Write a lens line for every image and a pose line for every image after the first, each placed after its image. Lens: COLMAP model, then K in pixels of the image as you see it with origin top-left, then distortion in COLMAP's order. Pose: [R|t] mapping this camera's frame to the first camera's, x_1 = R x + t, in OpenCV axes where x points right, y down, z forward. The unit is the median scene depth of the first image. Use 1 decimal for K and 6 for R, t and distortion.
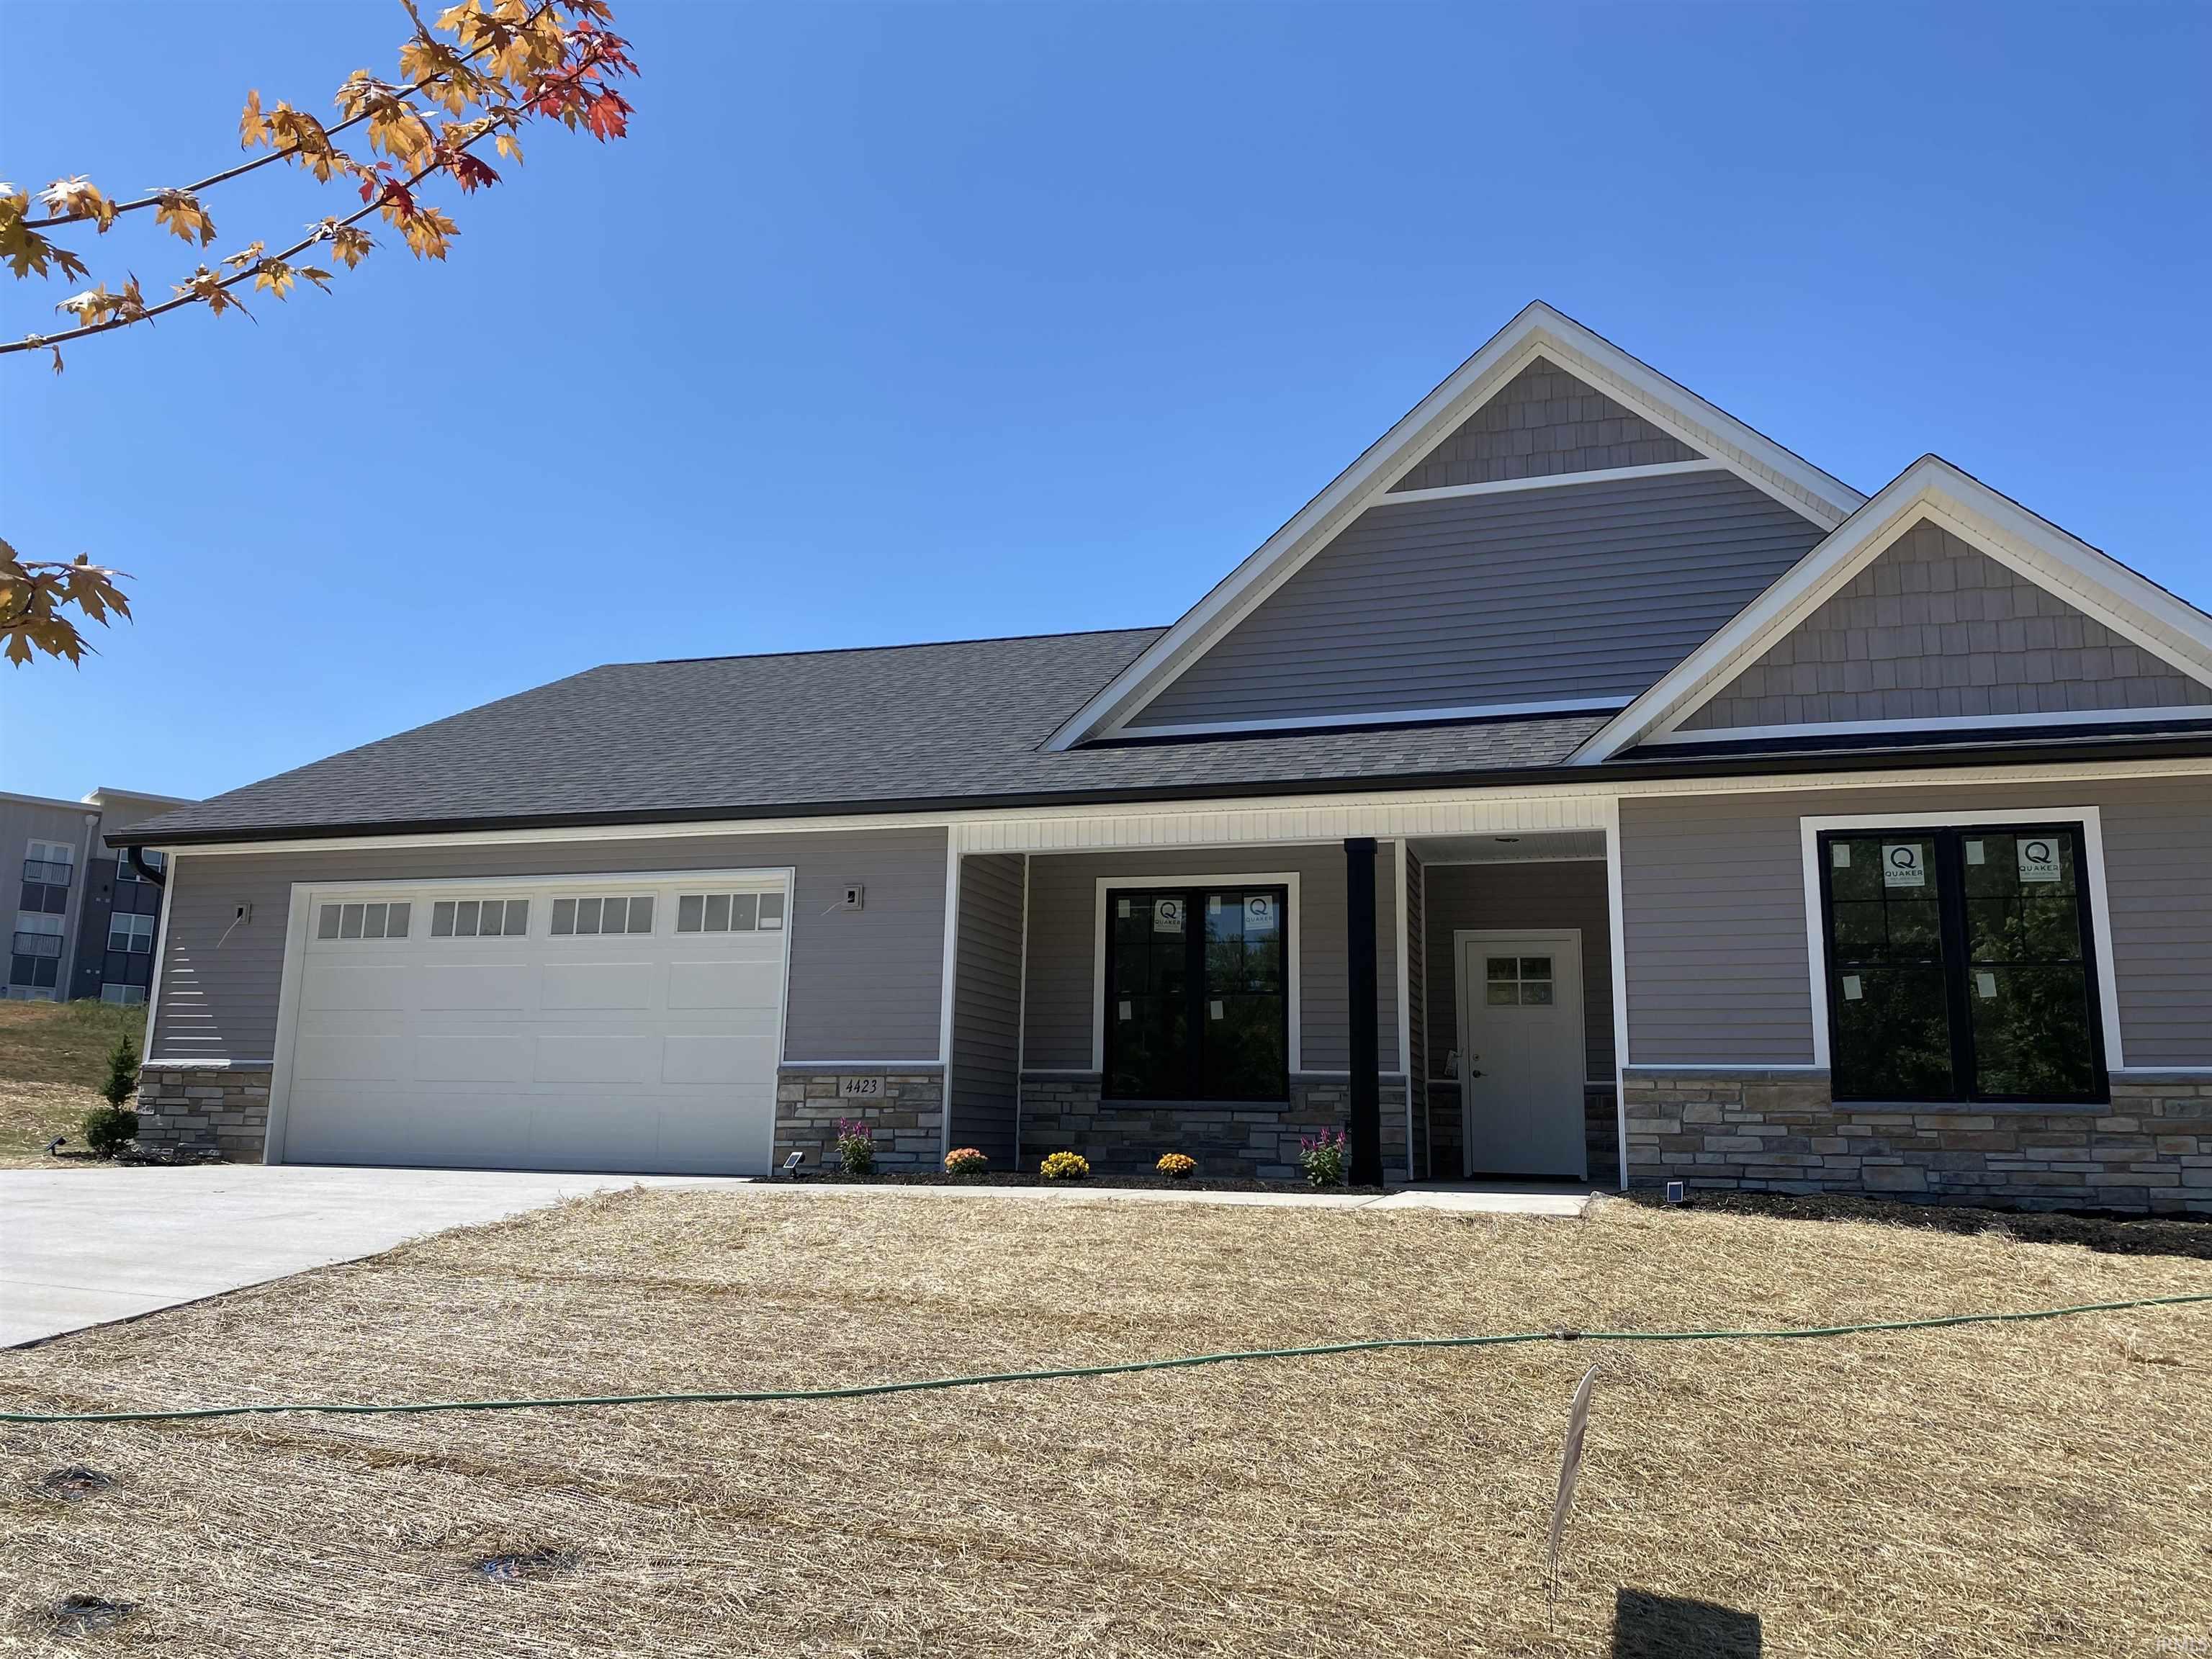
lens RADIAL K [[1686.4, 0, 1103.2], [0, 1686.4, 837.9], [0, 0, 1]] dist [0.017152, 0.000314]
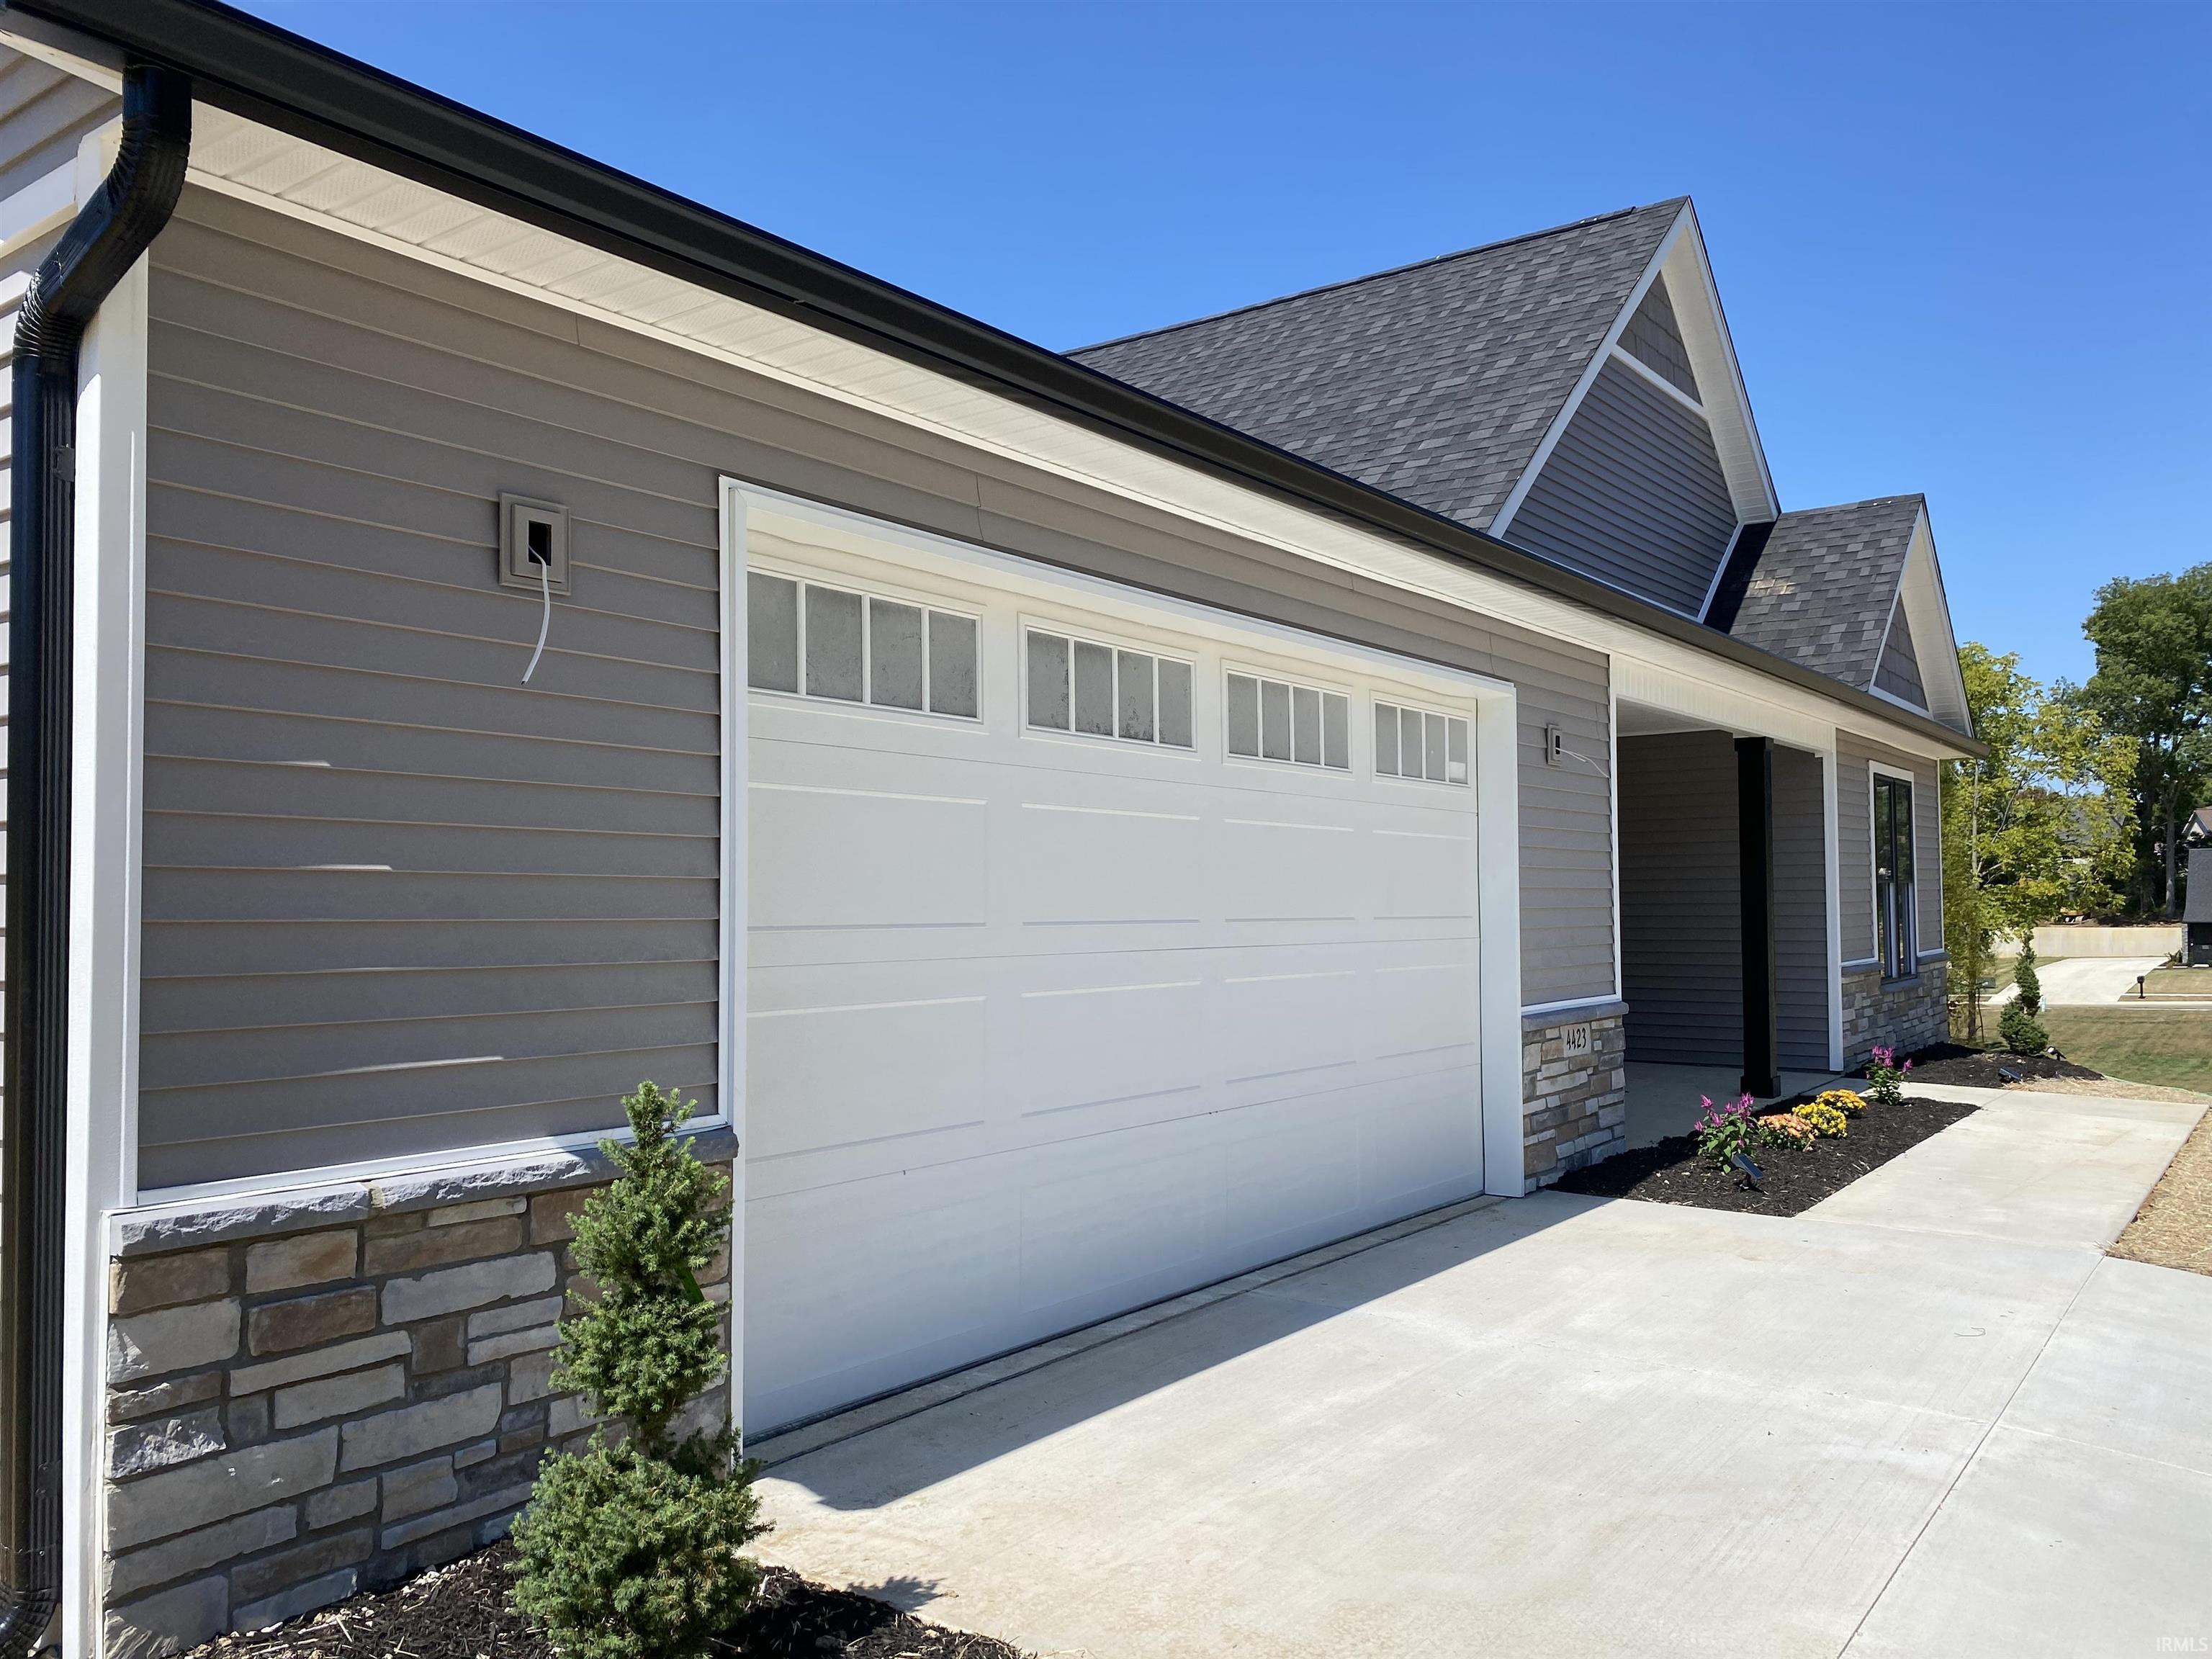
lens RADIAL K [[1686.4, 0, 1106.3], [0, 1686.4, 824.5], [0, 0, 1]] dist [0.017152, 0.000314]
pose [[0.317003, 0.011086, 0.948360, -0.739804], [-0.190821, 0.980229, 0.052327, 0.057467], [-0.929030, -0.197555, 0.312851, 0.867949]]
